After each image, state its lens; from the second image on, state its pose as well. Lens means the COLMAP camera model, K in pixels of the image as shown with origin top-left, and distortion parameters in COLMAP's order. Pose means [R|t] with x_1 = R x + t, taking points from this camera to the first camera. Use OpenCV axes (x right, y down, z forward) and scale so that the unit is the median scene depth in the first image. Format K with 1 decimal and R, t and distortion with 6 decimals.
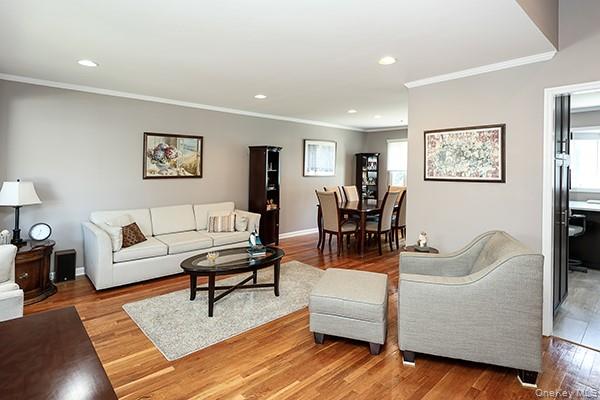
lens RADIAL K [[317.8, 0, 298.5], [0, 317.8, 168.9], [0, 0, 1]] dist [-0.005496, 0.000849]
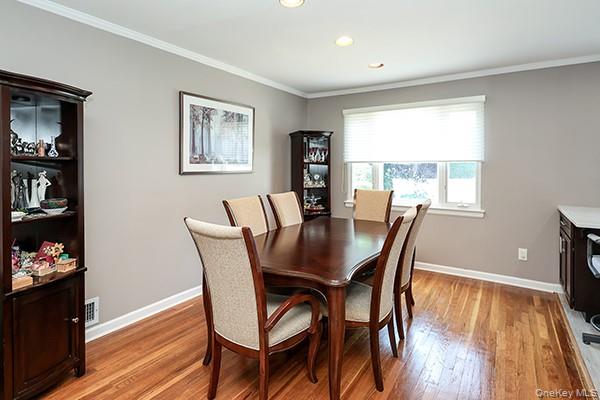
lens RADIAL K [[317.8, 0, 305.0], [0, 317.8, 171.7], [0, 0, 1]] dist [-0.005496, 0.000849]
pose [[0.966385, -0.014102, 0.256713, 0.098583], [0.008751, 0.999720, 0.021974, 0.016376], [-0.256951, -0.018989, 0.966238, 0.737350]]
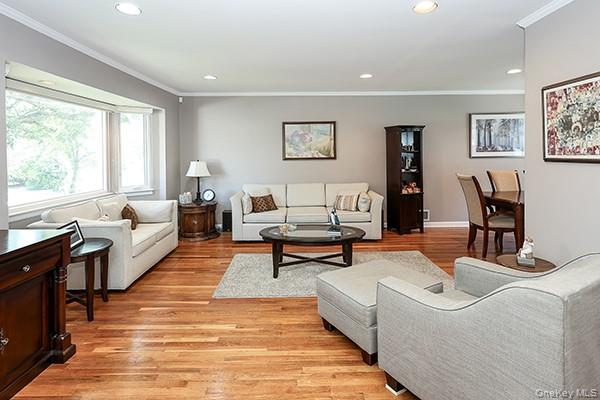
lens RADIAL K [[317.8, 0, 304.9], [0, 317.8, 152.5], [0, 0, 1]] dist [-0.005496, 0.000849]
pose [[0.739753, -0.015106, -0.672709, 0.358571], [0.015683, 0.999863, -0.005206, 0.009385], [0.672696, -0.006699, 0.739889, 0.134690]]
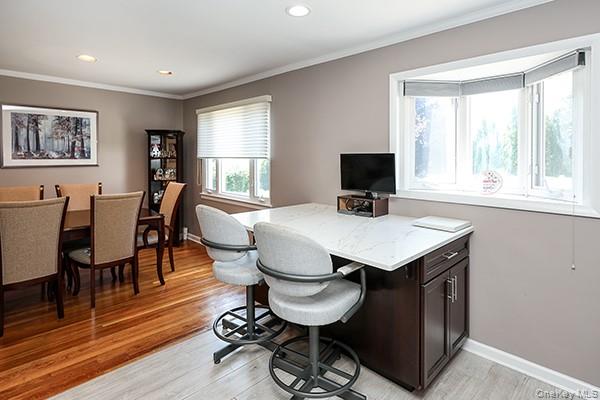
lens RADIAL K [[317.8, 0, 303.6], [0, 317.8, 163.0], [0, 0, 1]] dist [-0.005496, 0.000849]
pose [[0.998190, -0.005244, 0.059913, 0.752646], [0.004054, 0.999792, 0.019980, 0.008637], [-0.060005, -0.019701, 0.998004, 0.556726]]
